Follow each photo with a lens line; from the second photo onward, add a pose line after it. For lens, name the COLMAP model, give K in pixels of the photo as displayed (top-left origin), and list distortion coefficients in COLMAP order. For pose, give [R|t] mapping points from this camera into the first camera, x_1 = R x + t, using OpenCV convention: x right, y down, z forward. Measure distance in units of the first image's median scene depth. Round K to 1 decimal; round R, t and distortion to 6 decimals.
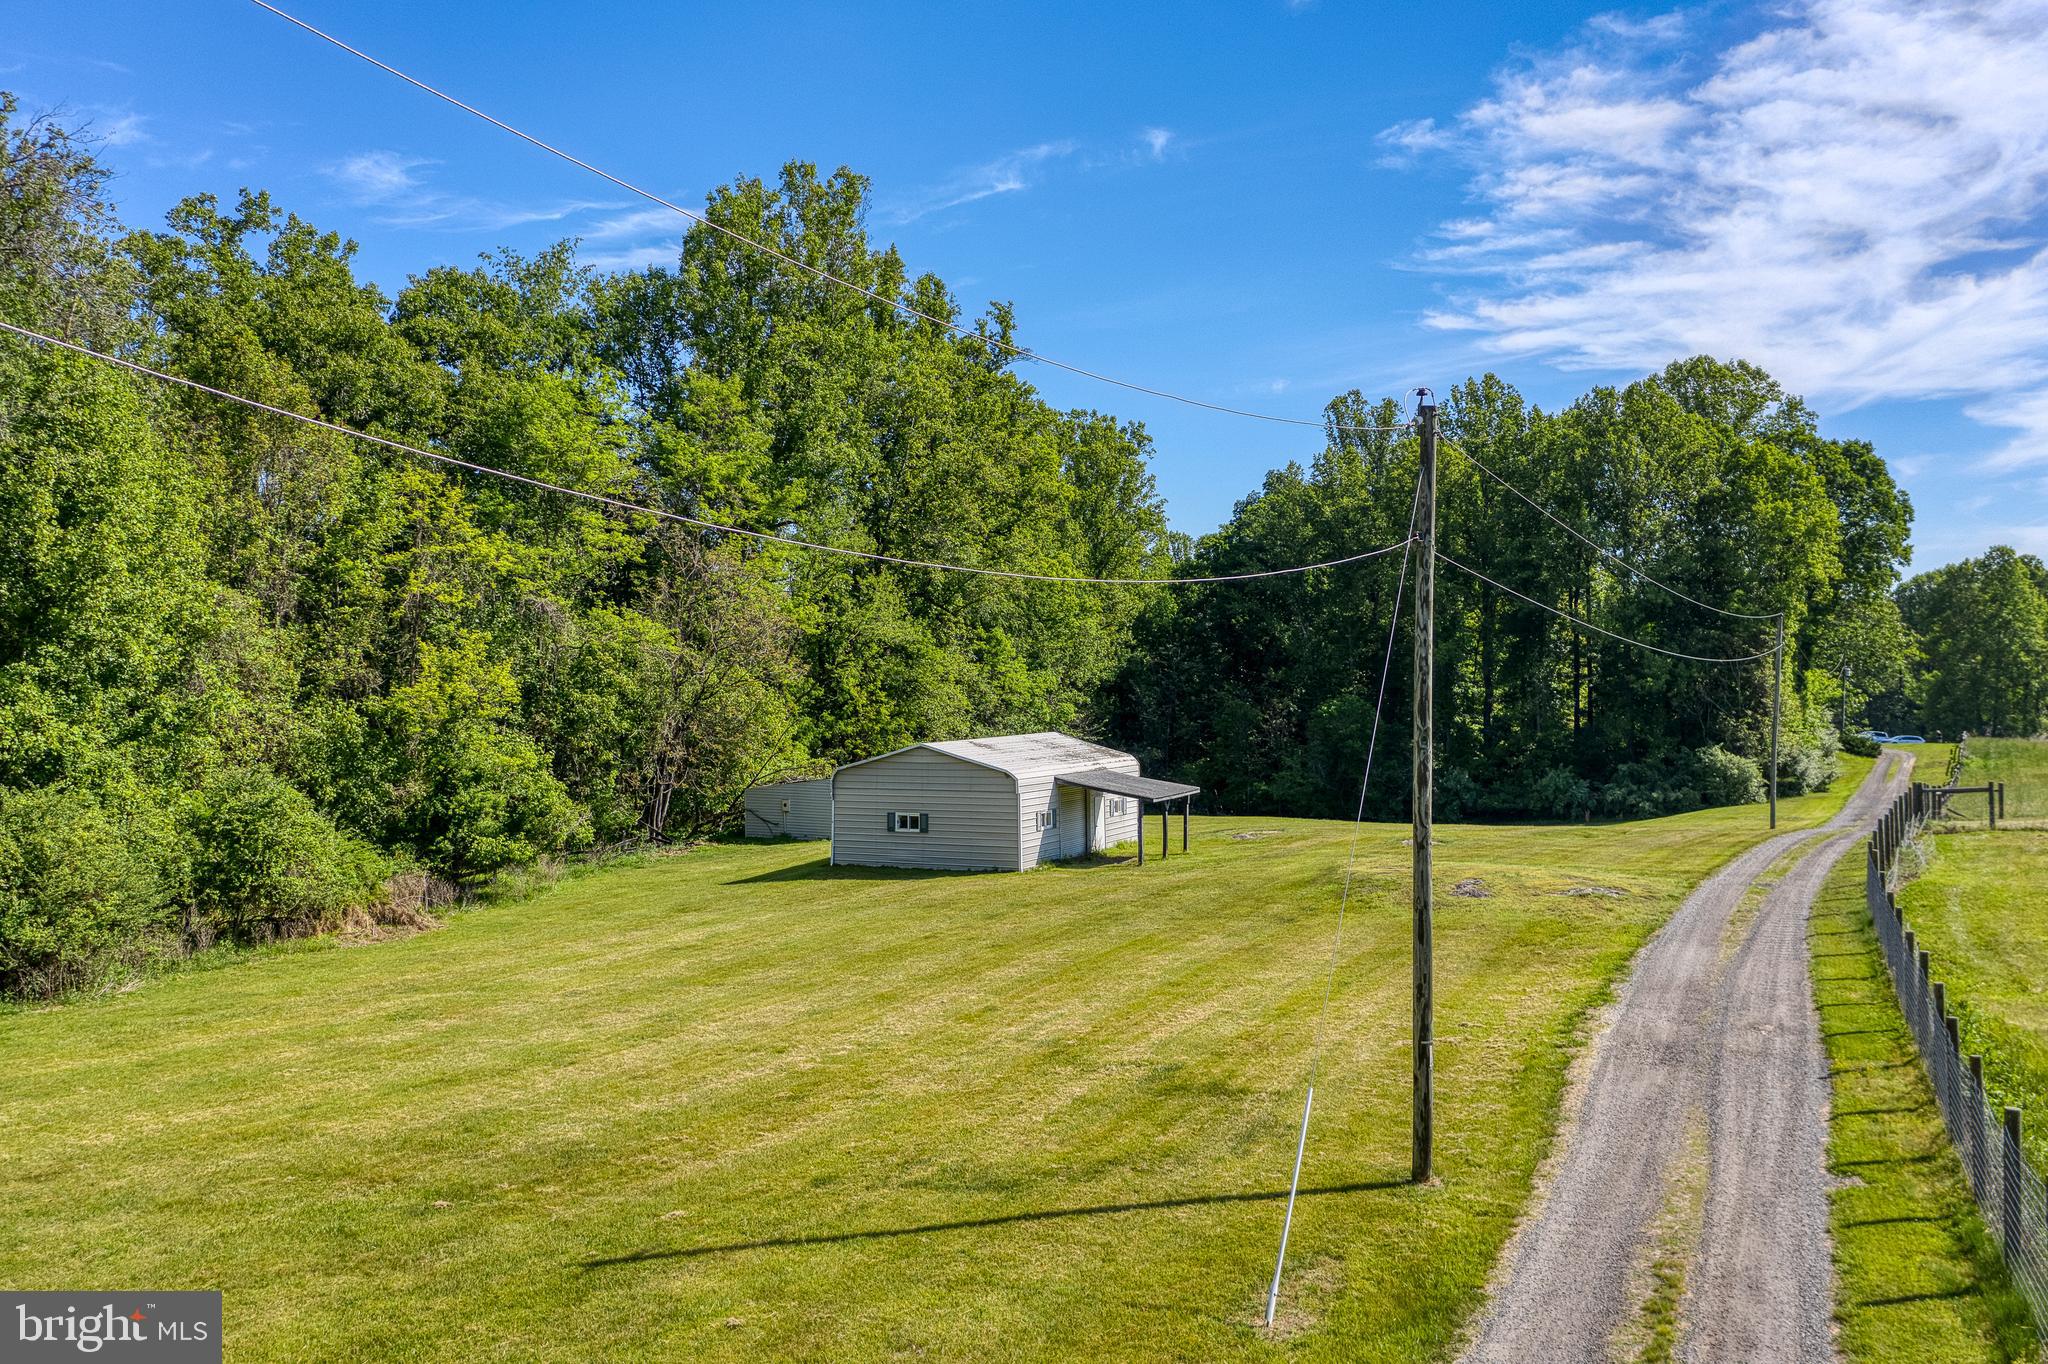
lens RADIAL K [[1569.5, 0, 1021.1], [0, 1569.5, 666.8], [0, 0, 1]] dist [0.008139, -0.019734]
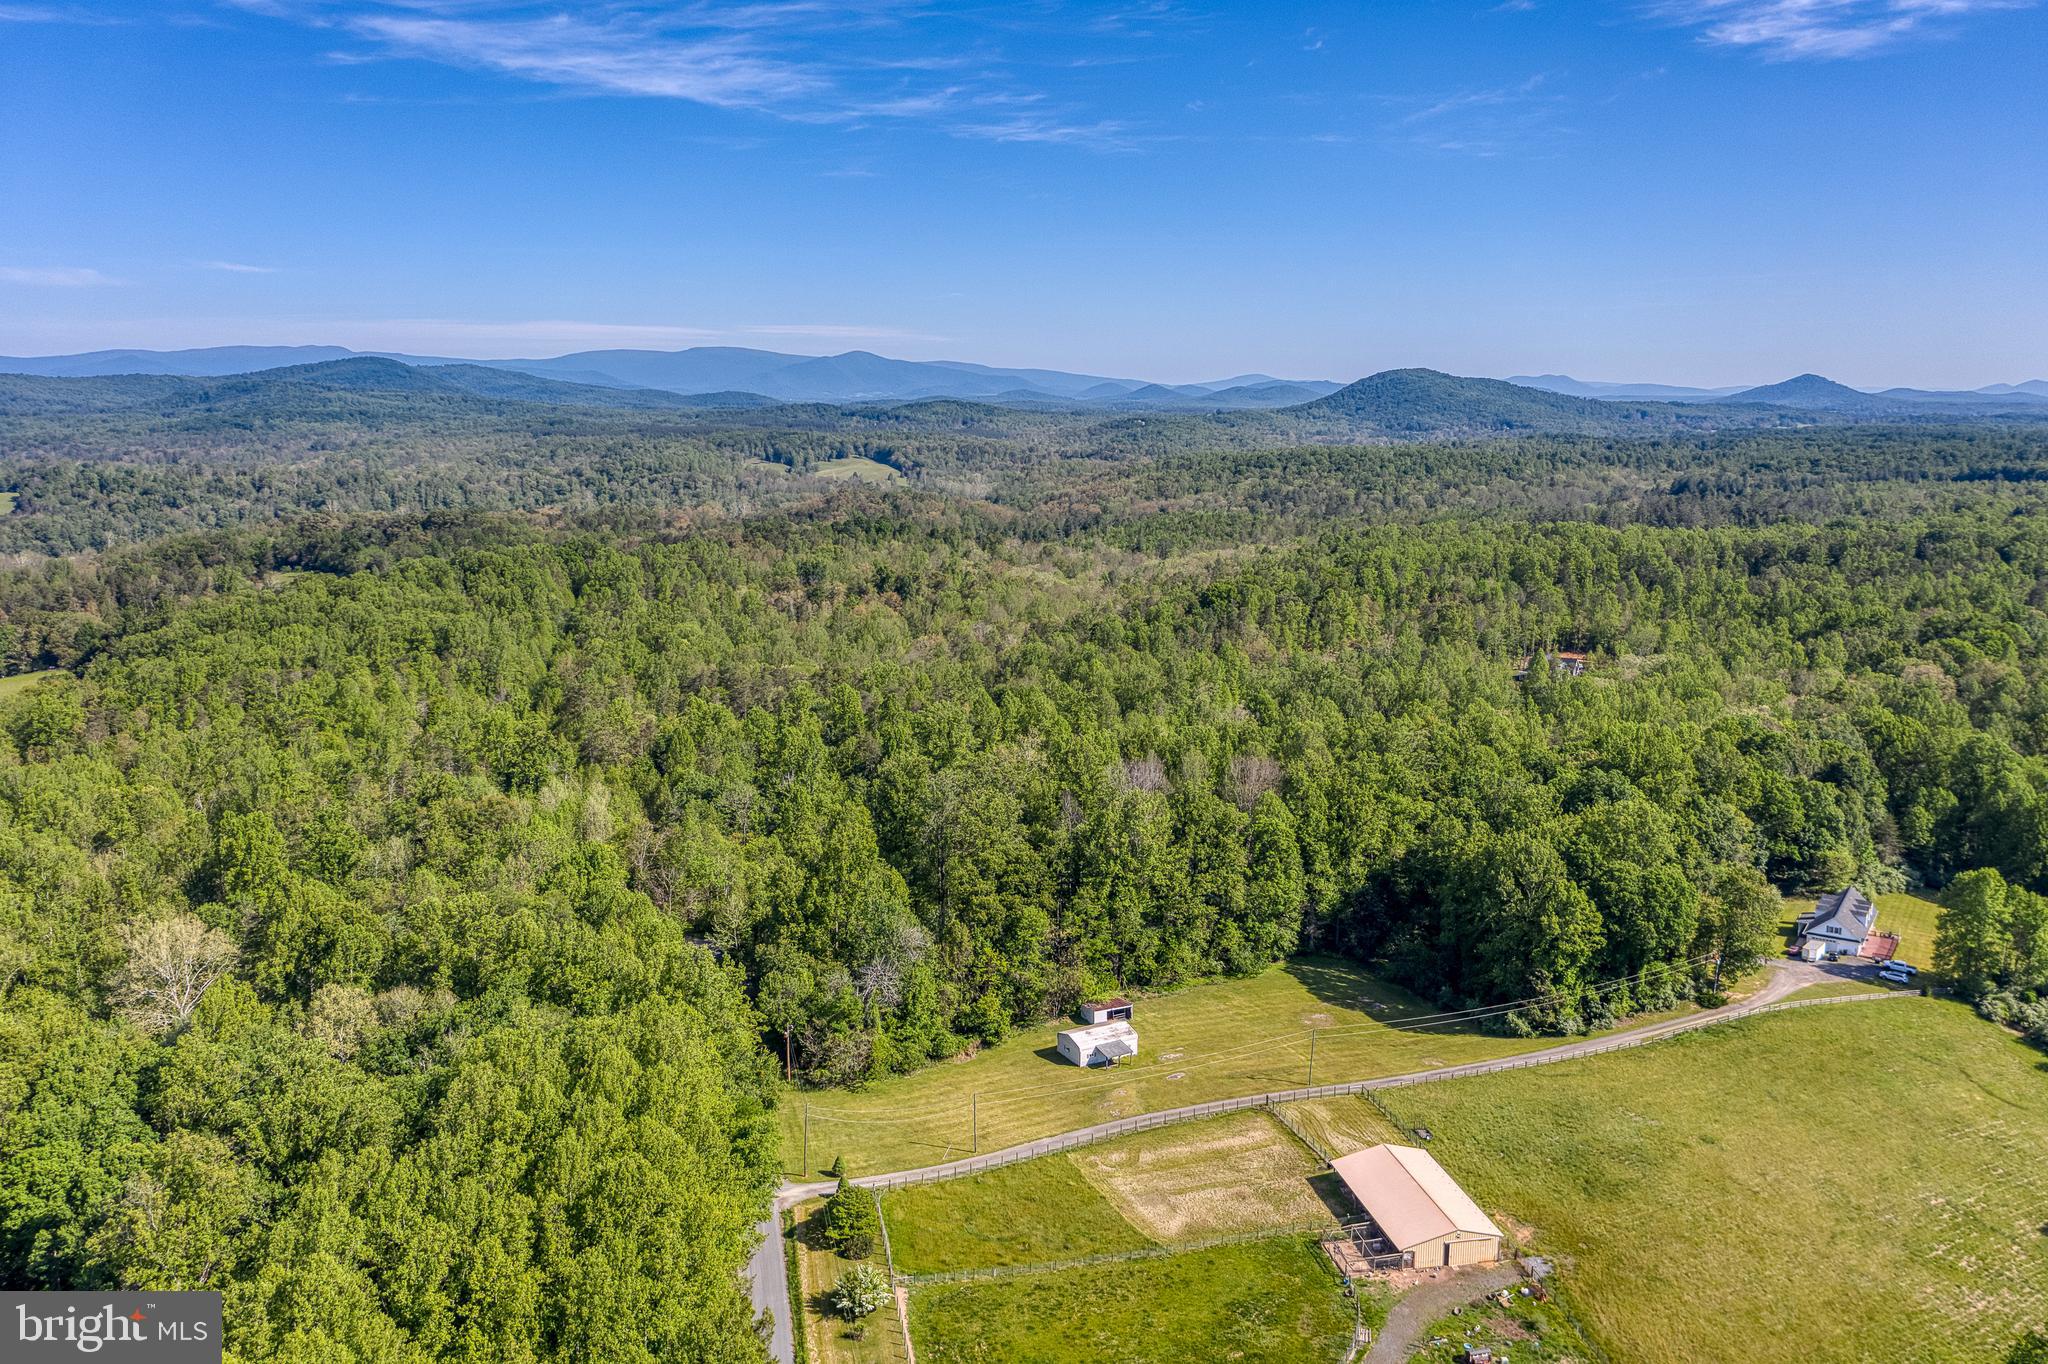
lens RADIAL K [[1569.5, 0, 1021.1], [0, 1569.5, 666.8], [0, 0, 1]] dist [0.008139, -0.019734]
pose [[0.813365, 0.103761, -0.572426, 1.788849], [-0.001287, 0.984284, 0.176589, -1.390549], [0.581753, -0.142895, 0.800715, -2.014196]]
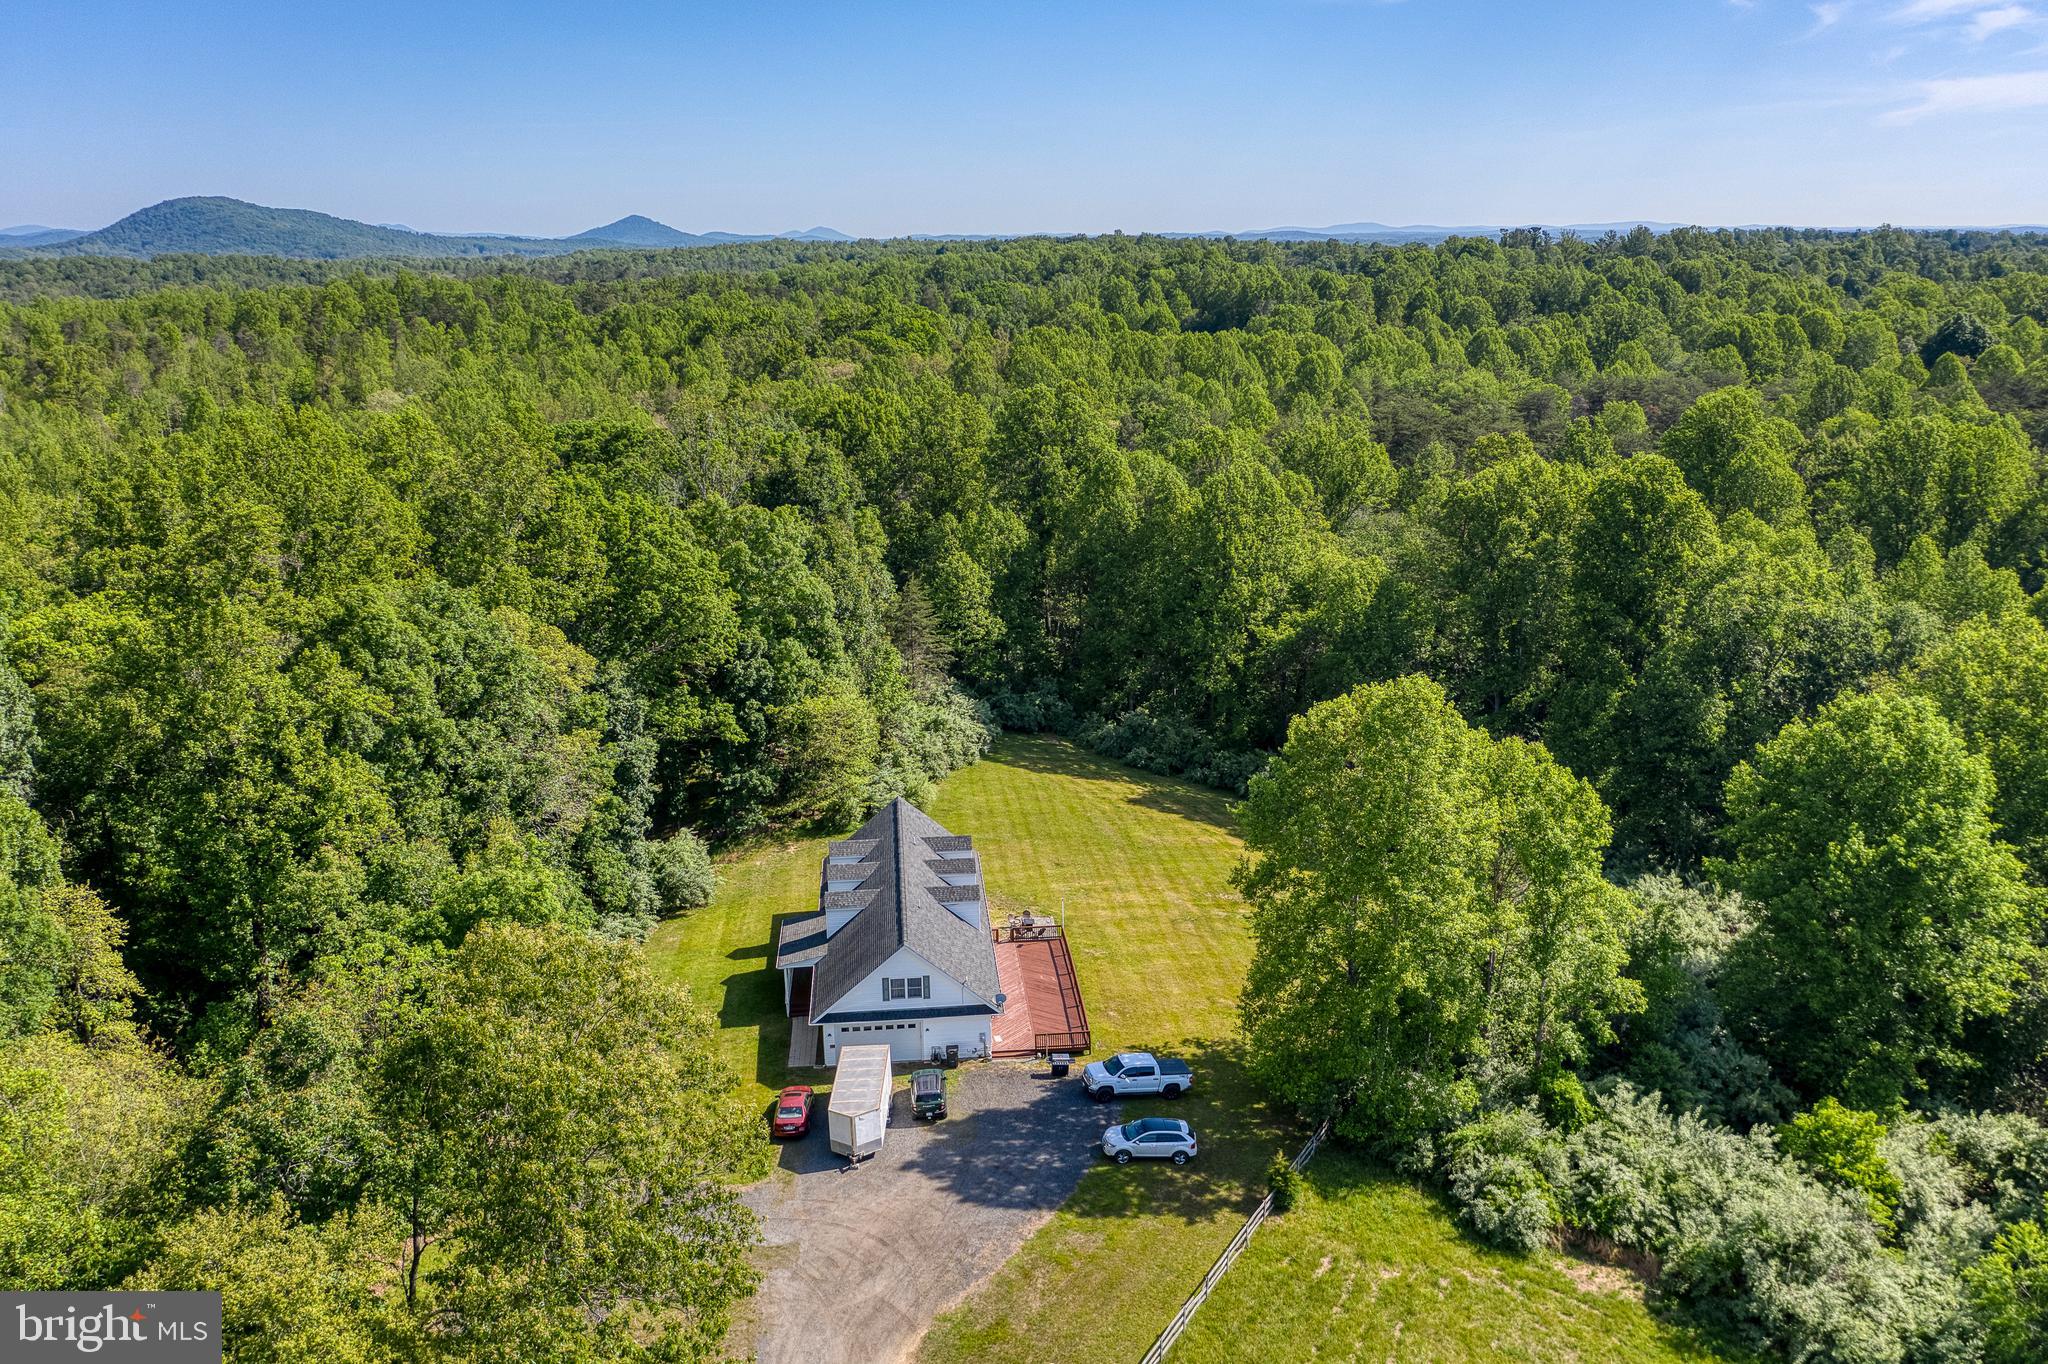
lens RADIAL K [[1569.5, 0, 1021.1], [0, 1569.5, 666.8], [0, 0, 1]] dist [0.008139, -0.019734]
pose [[0.997588, -0.026301, 0.064241, 1.232852], [0.008251, 0.963809, 0.266465, -0.486759], [-0.068925, -0.265292, 0.961701, 1.502171]]
